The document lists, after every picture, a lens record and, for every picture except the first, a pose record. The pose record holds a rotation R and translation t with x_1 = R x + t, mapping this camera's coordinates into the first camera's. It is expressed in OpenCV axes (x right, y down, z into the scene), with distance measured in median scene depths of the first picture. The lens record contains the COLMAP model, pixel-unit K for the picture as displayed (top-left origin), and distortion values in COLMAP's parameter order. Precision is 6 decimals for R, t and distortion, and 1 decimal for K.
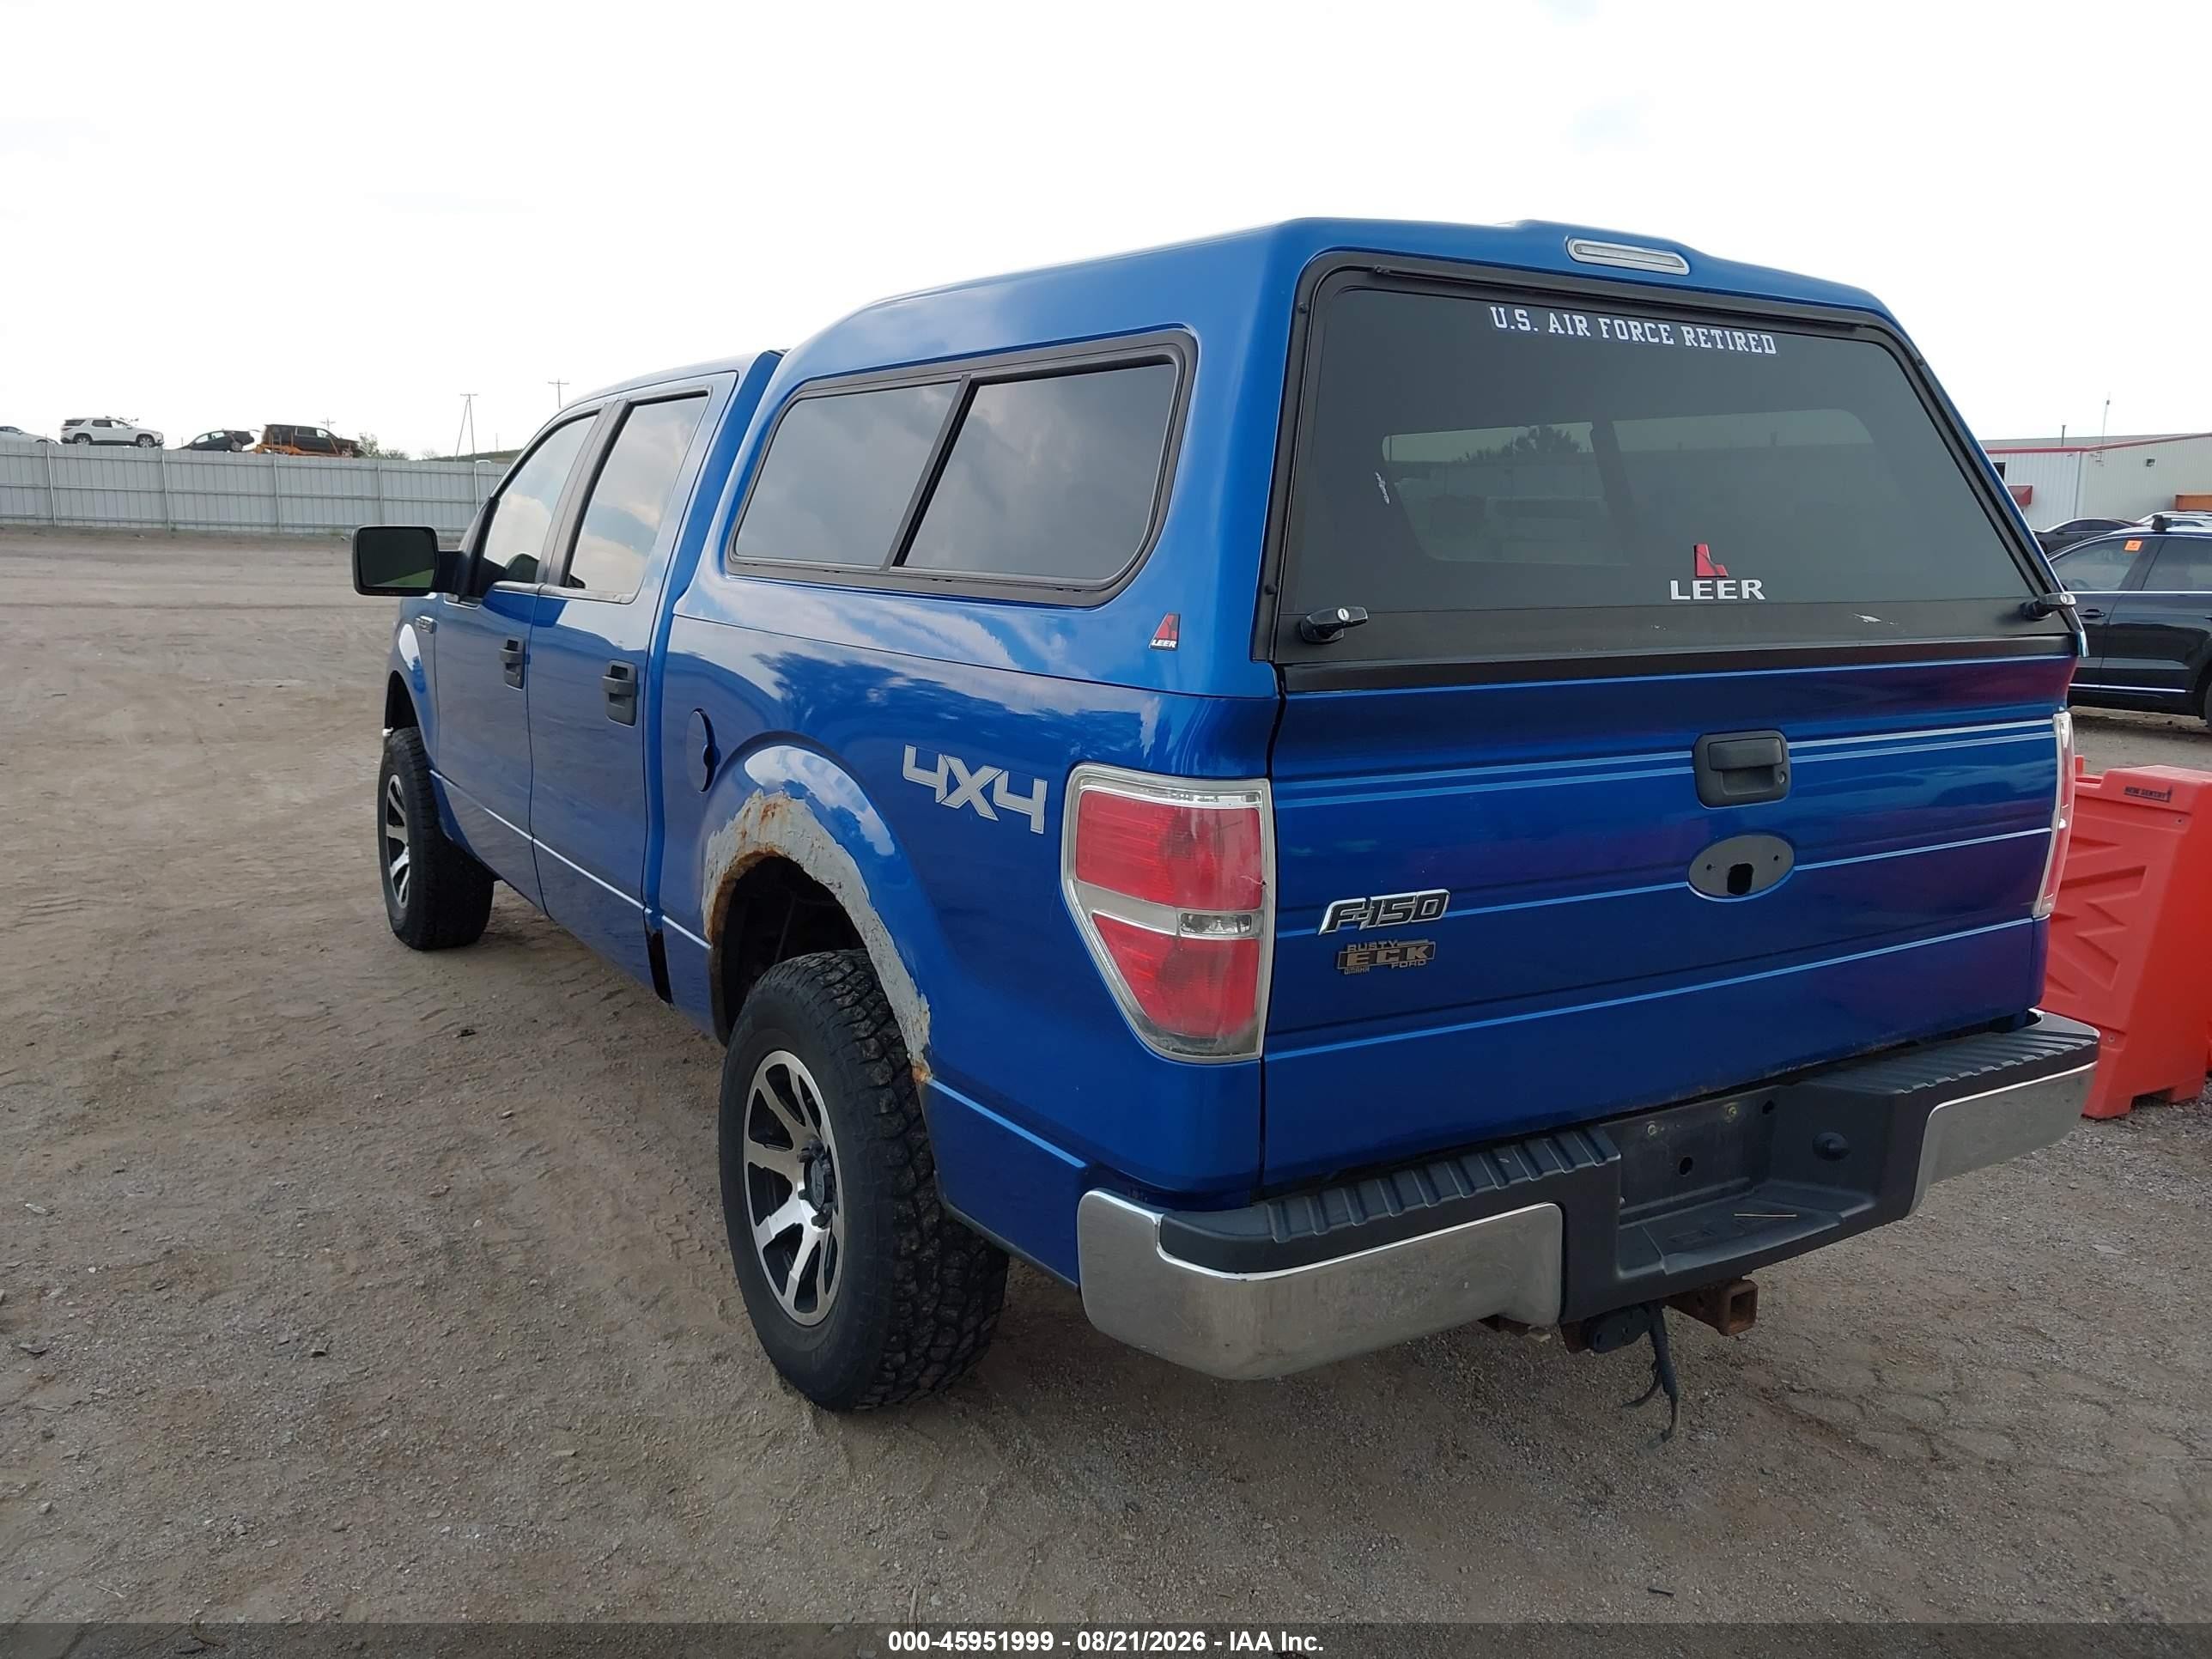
lens RADIAL K [[1767.4, 0, 1100.5], [0, 1767.4, 839.6], [0, 0, 1]] dist [0.008009, -0.005528]
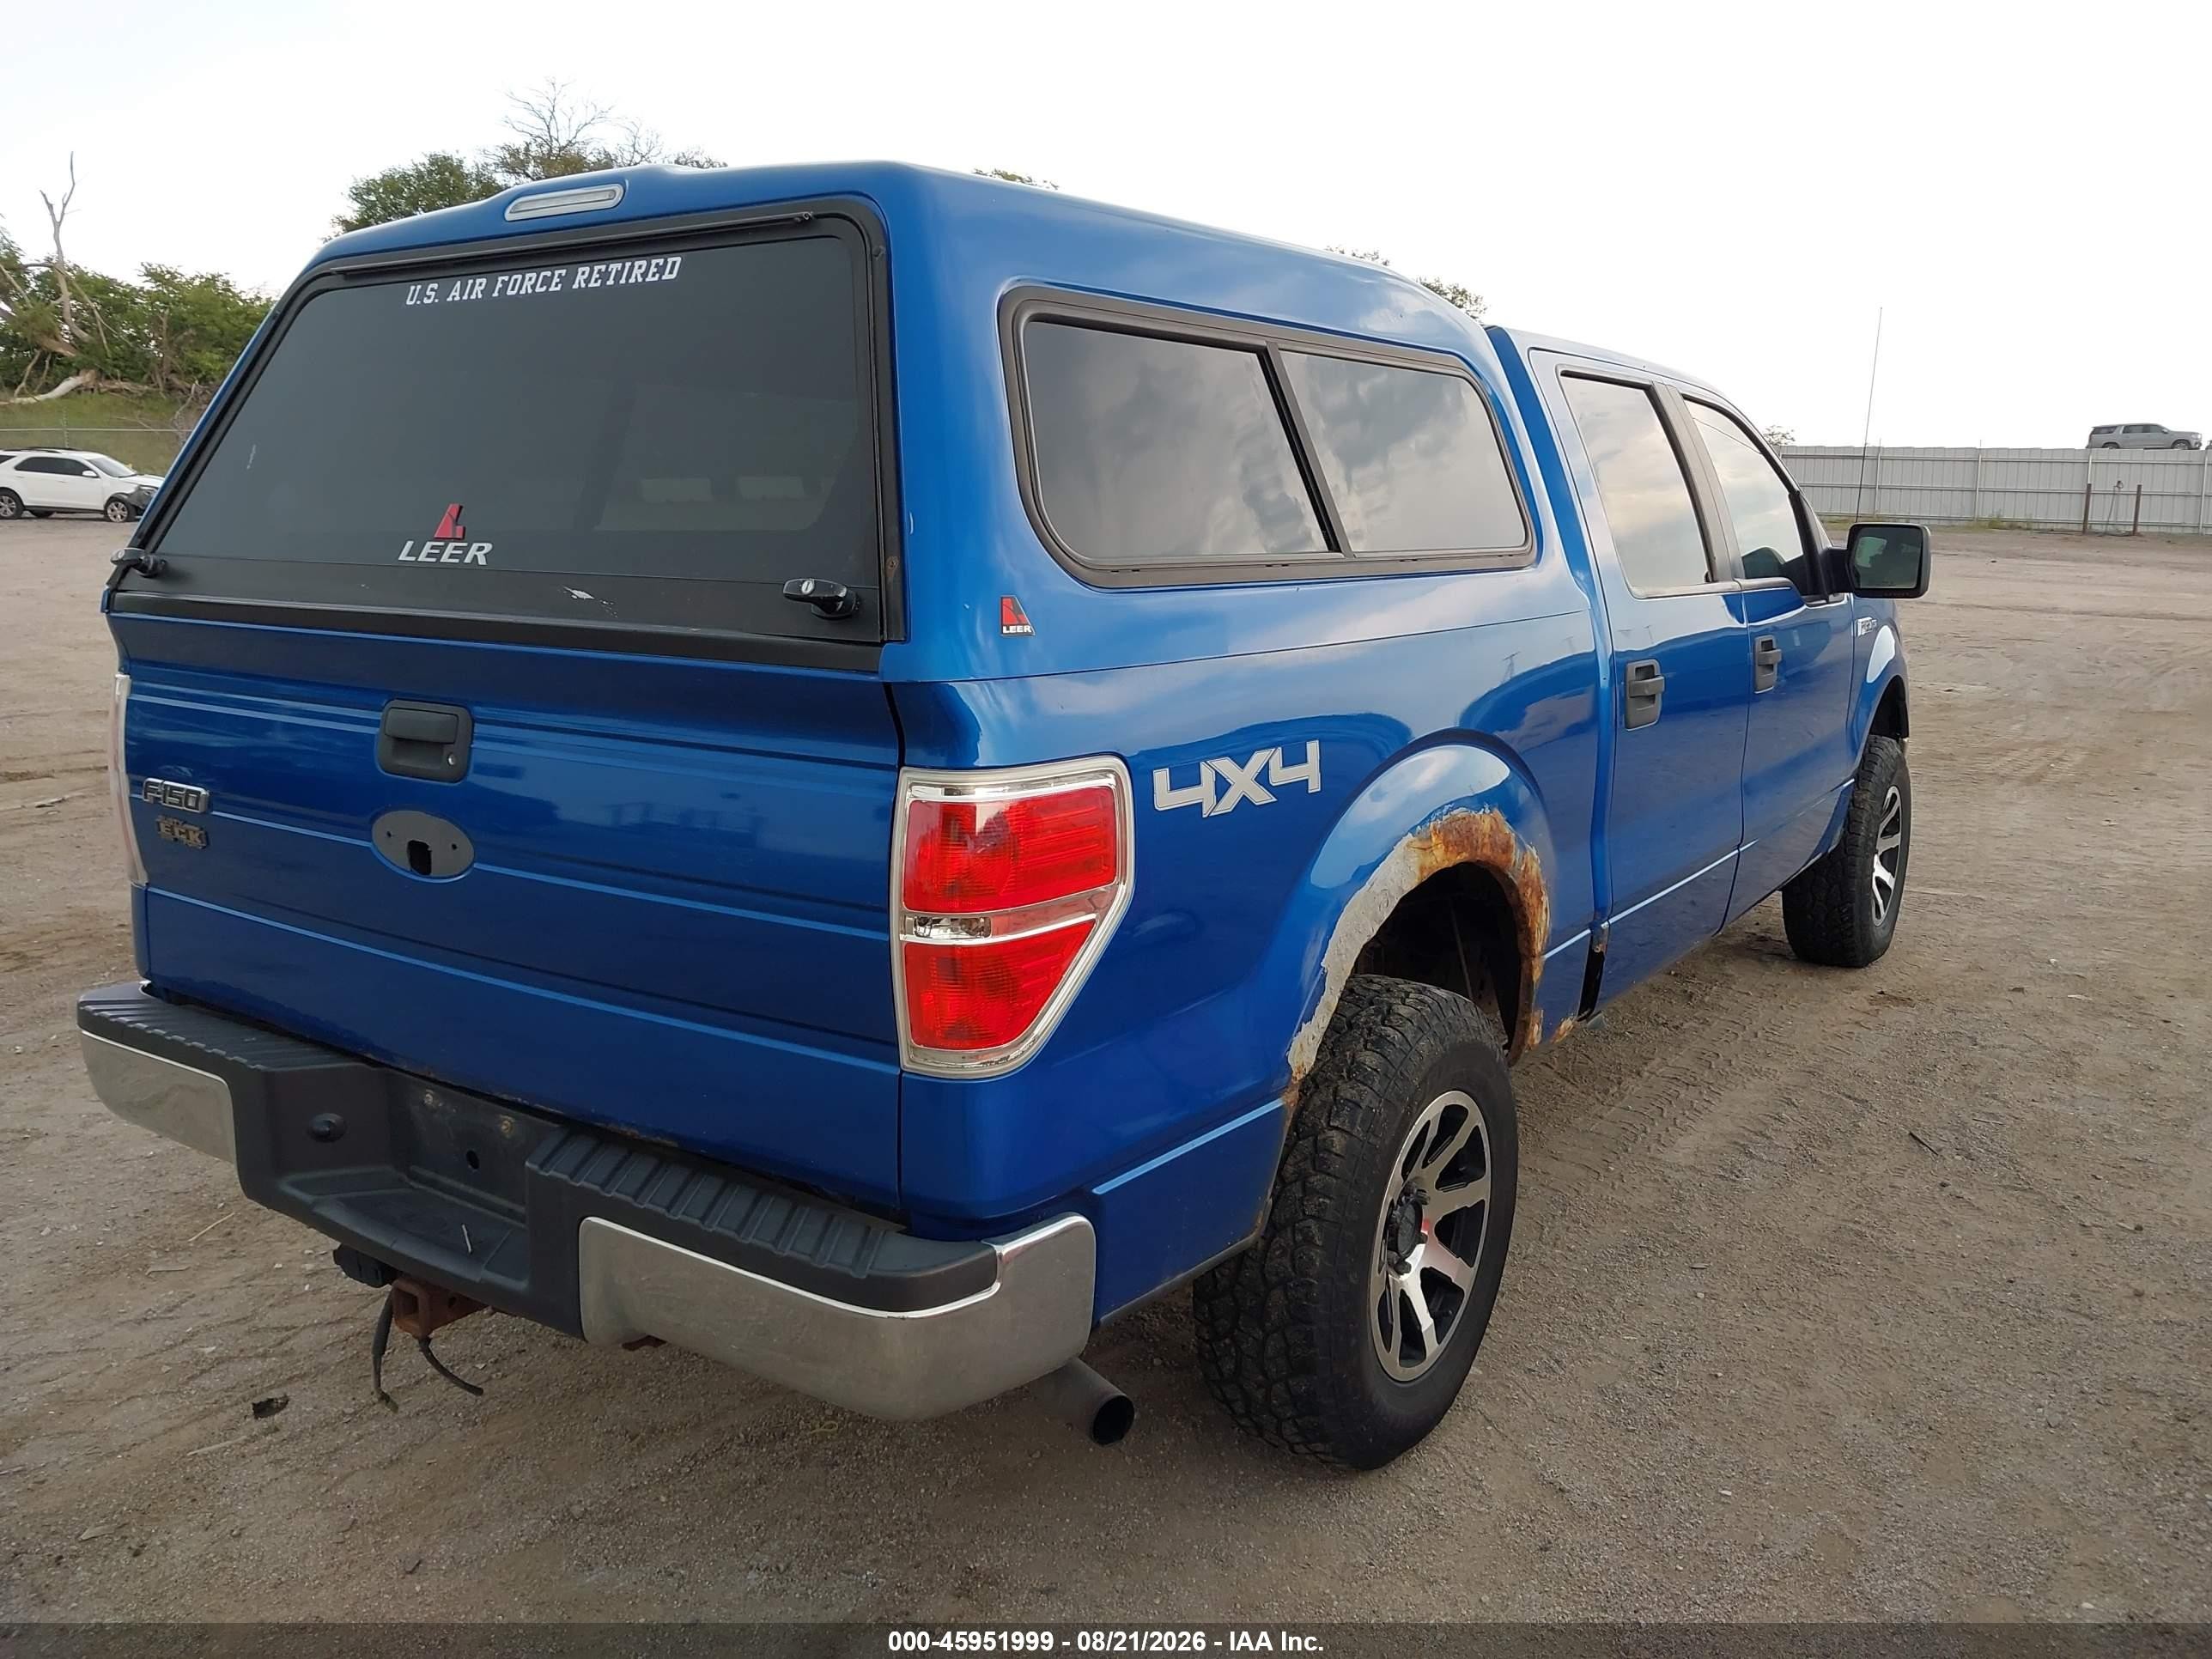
lens RADIAL K [[1743.7, 0, 1111.2], [0, 1743.7, 825.2], [0, 0, 1]] dist [0.010573, -0.007504]
pose [[0.396328, 0.152563, -0.905344, 1.255051], [-0.163173, 0.982103, 0.094066, -0.132707], [0.903492, 0.110446, 0.414129, 0.877224]]
